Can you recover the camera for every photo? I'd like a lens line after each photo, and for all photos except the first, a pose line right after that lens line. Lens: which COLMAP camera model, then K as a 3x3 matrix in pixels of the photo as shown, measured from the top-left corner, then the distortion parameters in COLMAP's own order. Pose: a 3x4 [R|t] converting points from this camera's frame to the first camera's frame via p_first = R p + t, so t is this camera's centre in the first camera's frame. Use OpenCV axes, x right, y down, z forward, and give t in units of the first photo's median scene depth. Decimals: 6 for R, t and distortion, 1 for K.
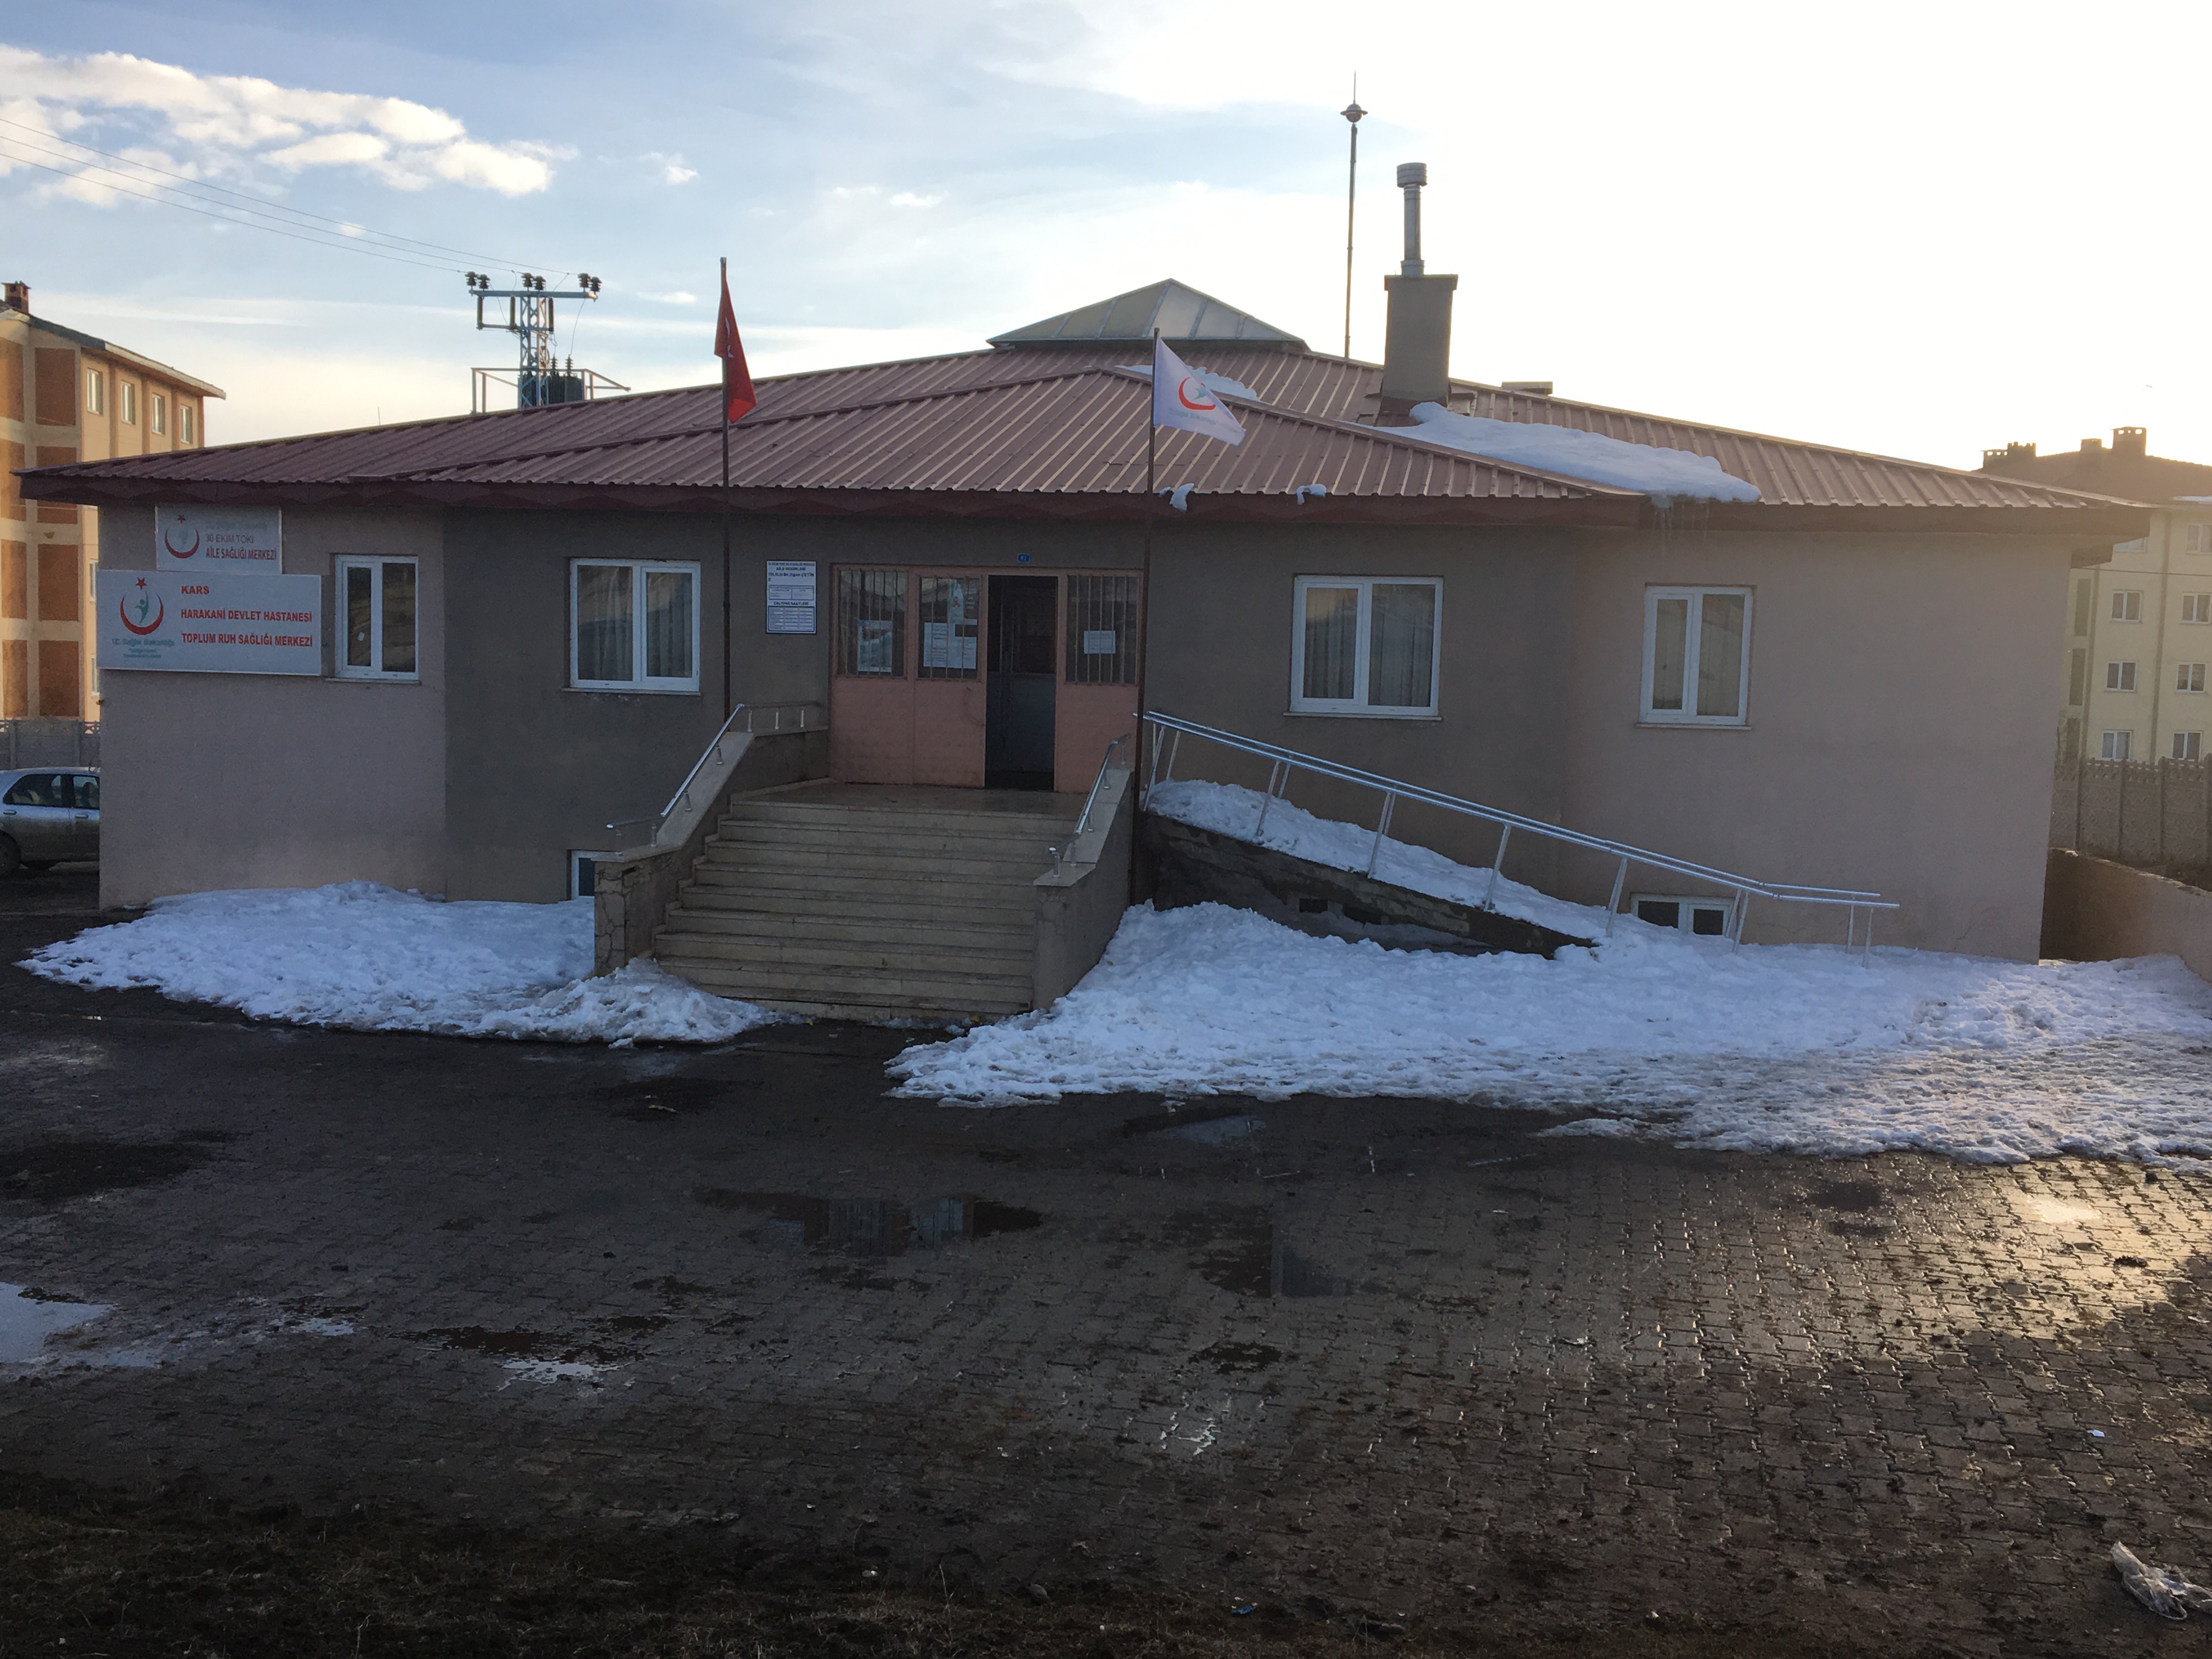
lens RADIAL K [[2160.2, 0, 1106.0], [0, 2160.2, 829.5], [0, 0, 1]] dist [0.124841, -0.241963]
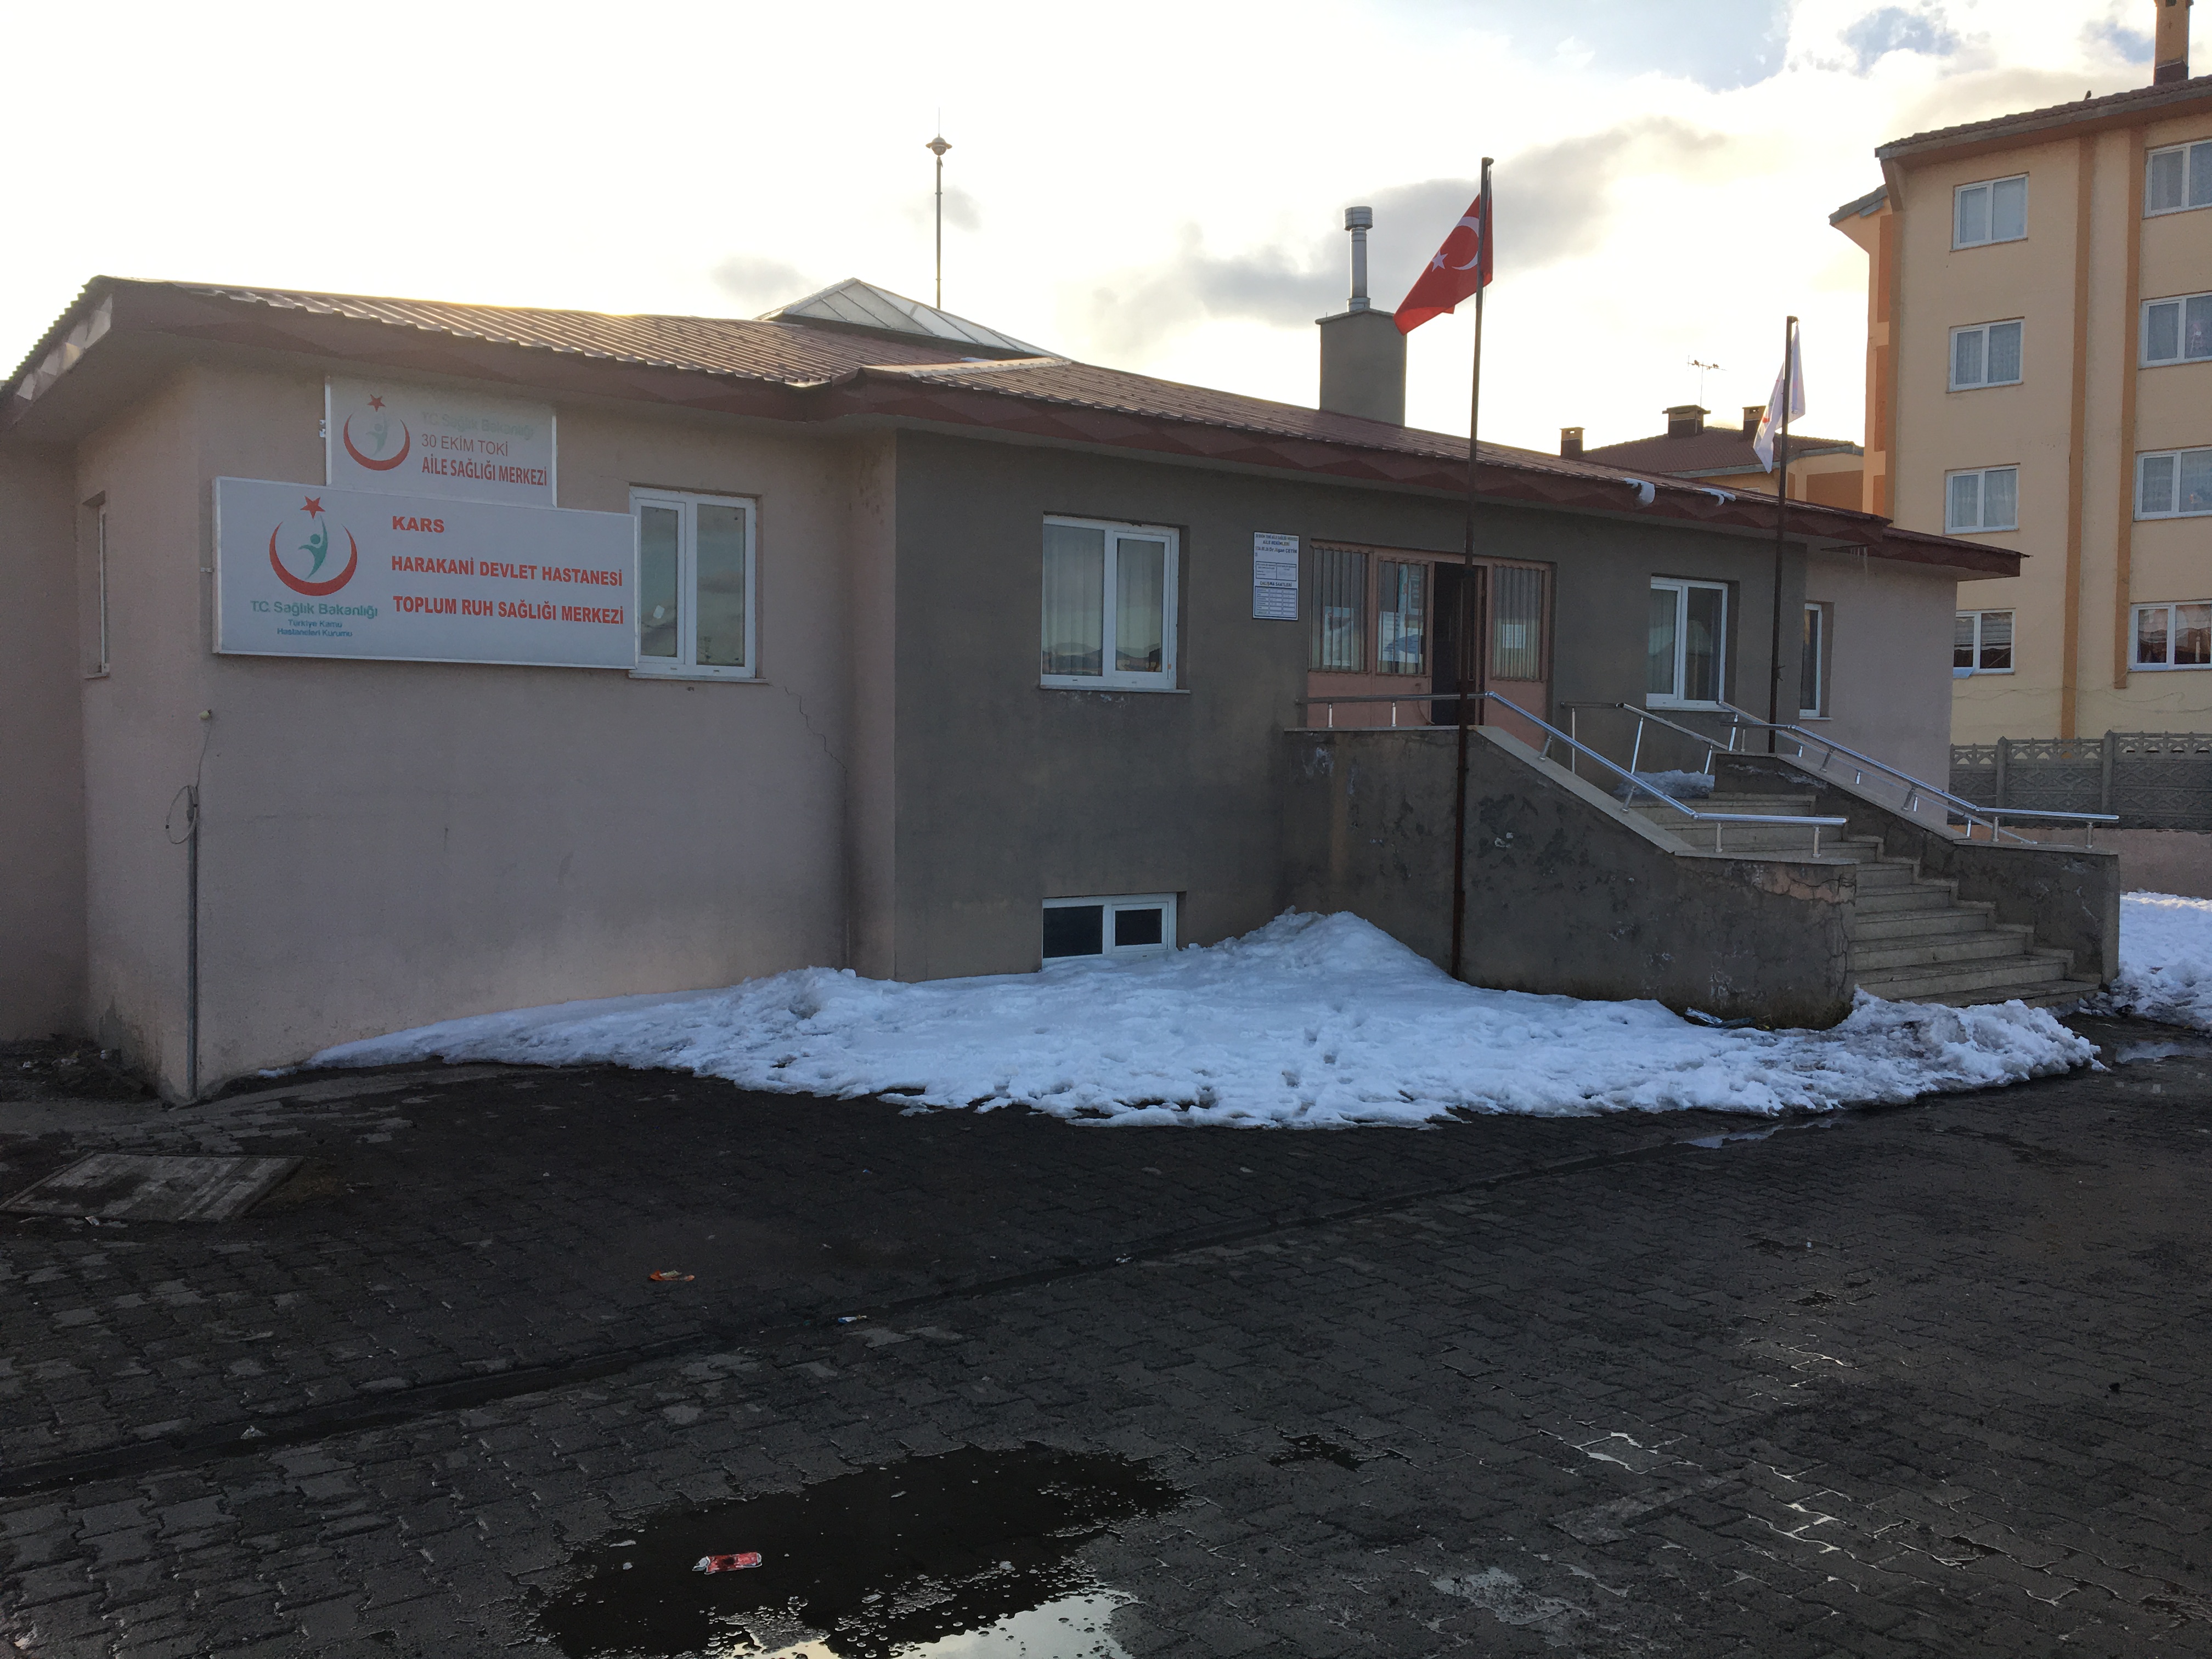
lens RADIAL K [[1831.8, 0, 1106.0], [0, 1831.8, 829.5], [0, 0, 1]] dist [0.111258, -0.196026]
pose [[0.684339, -0.051685, 0.727330, -0.716404], [0.065445, 0.997813, 0.009329, -0.020007], [-0.726221, 0.041216, 0.686224, 0.562477]]
